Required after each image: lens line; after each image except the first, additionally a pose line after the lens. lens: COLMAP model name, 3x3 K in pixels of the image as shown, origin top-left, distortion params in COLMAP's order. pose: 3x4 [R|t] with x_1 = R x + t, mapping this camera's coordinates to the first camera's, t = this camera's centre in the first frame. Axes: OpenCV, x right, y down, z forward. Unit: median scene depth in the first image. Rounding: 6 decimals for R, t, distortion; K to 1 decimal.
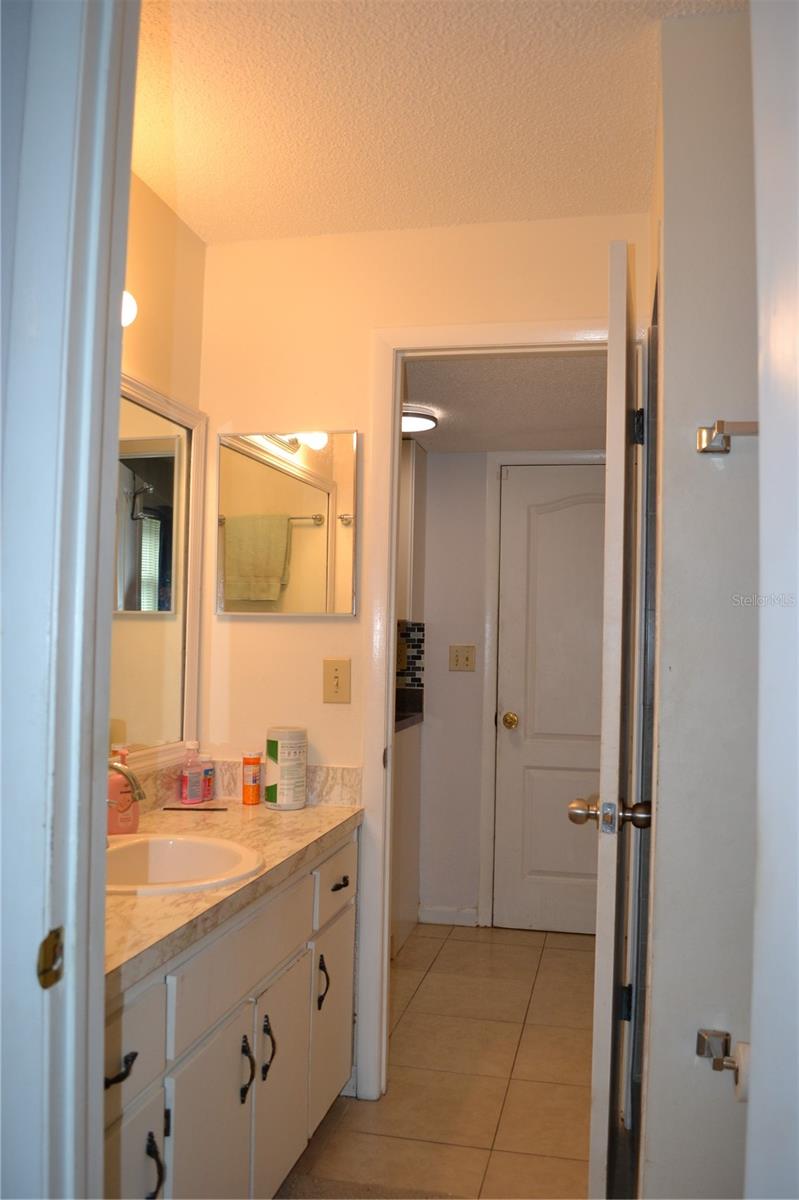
lens RADIAL K [[960.4, 0, 399.5], [0, 960.4, 600.0], [0, 0, 1]] dist [-0.084656, 0.013010]
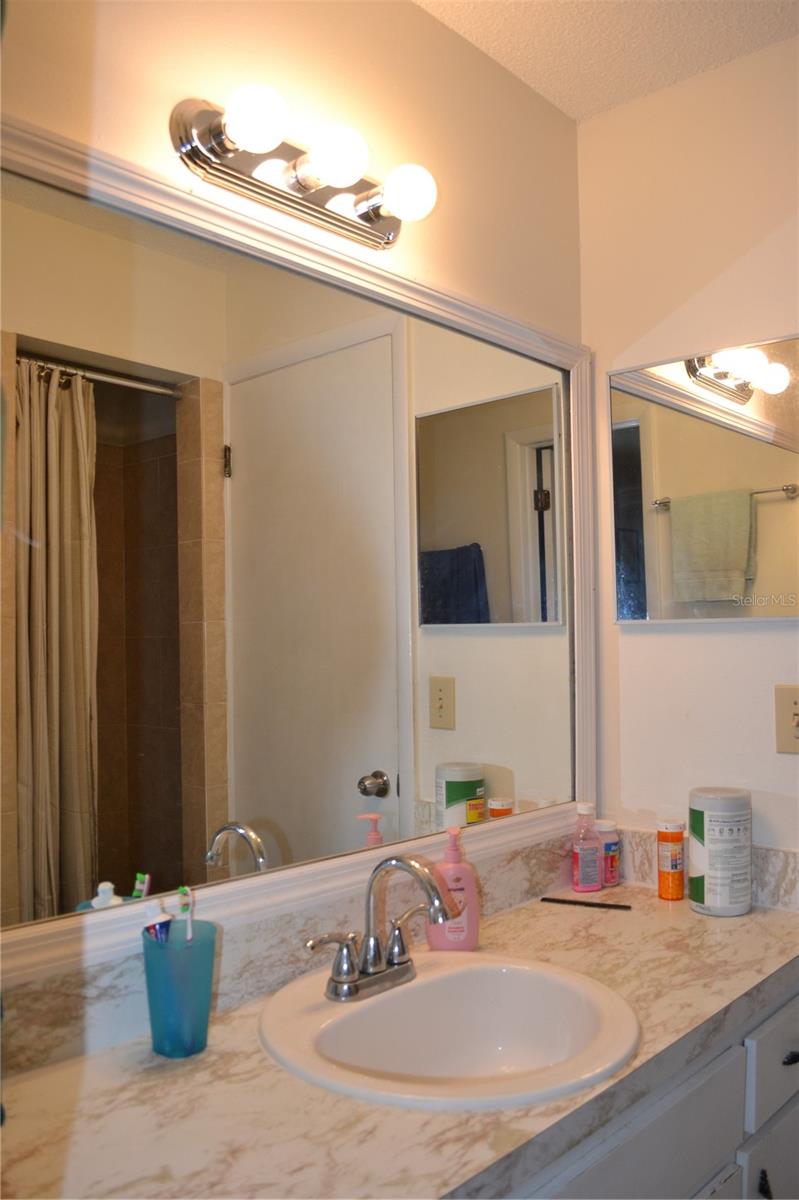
lens RADIAL K [[960.4, 0, 399.5], [0, 960.4, 600.0], [0, 0, 1]] dist [-0.084656, 0.013010]
pose [[0.866398, -0.044850, -0.497335, 0.023913], [0.042426, 0.998969, -0.016178, 0.001717], [0.497548, -0.007083, 0.867407, 0.315578]]
